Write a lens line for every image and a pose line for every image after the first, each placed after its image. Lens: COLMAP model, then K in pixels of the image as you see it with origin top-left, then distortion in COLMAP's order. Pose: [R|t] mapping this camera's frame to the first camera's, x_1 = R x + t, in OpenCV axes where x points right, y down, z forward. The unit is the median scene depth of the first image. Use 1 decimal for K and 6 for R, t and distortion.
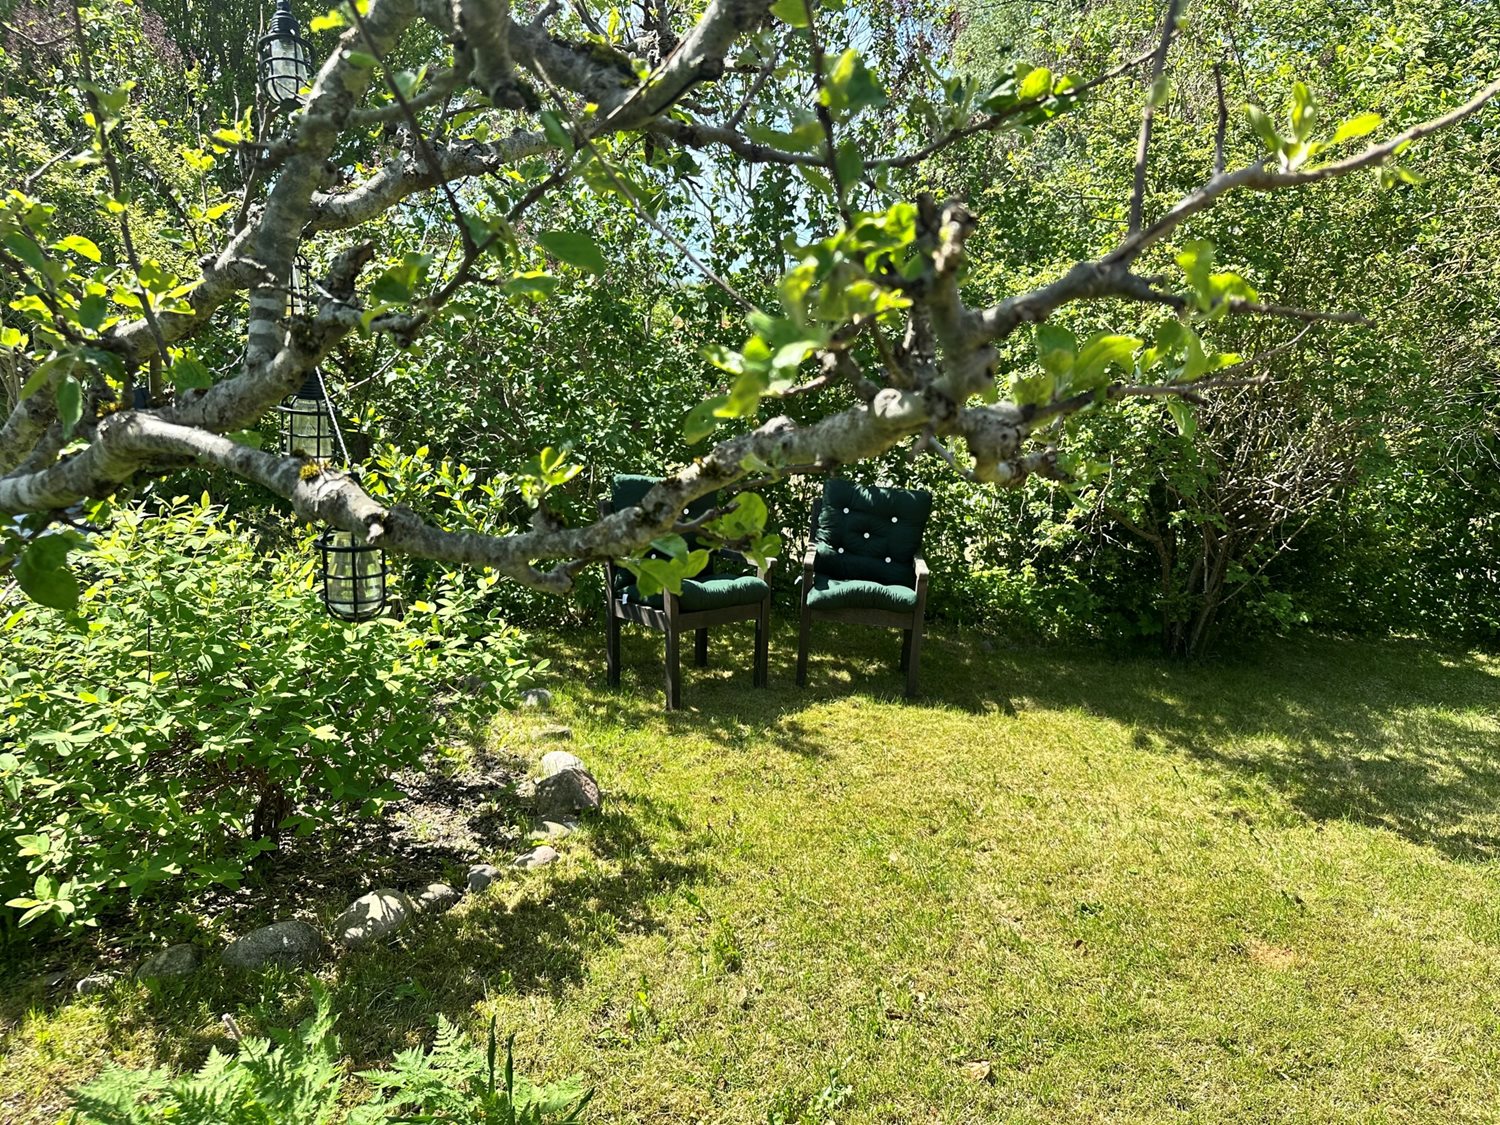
lens RADIAL K [[1058.0, 0, 755.8], [0, 1058.0, 562.0], [0, 0, 1]] dist [0.055856, -0.044089]
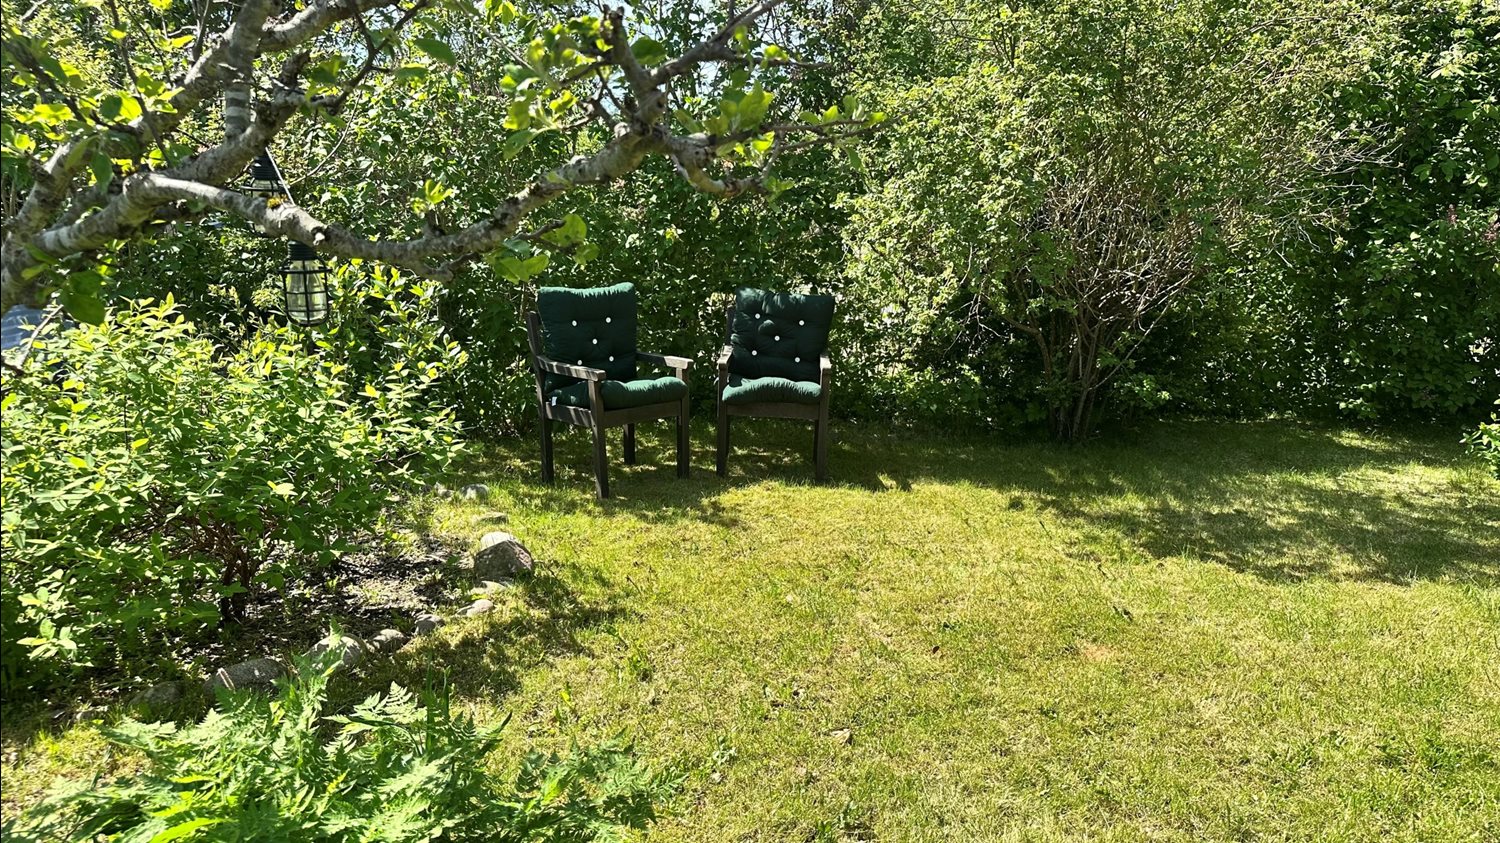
lens RADIAL K [[1065.8, 0, 762.9], [0, 1065.8, 422.1], [0, 0, 1]] dist [0.065670, -0.054958]
pose [[0.997990, -0.041050, 0.048269, 0.053601], [0.040137, 0.998999, 0.019728, 0.063227], [-0.049031, -0.017751, 0.998640, -0.162121]]
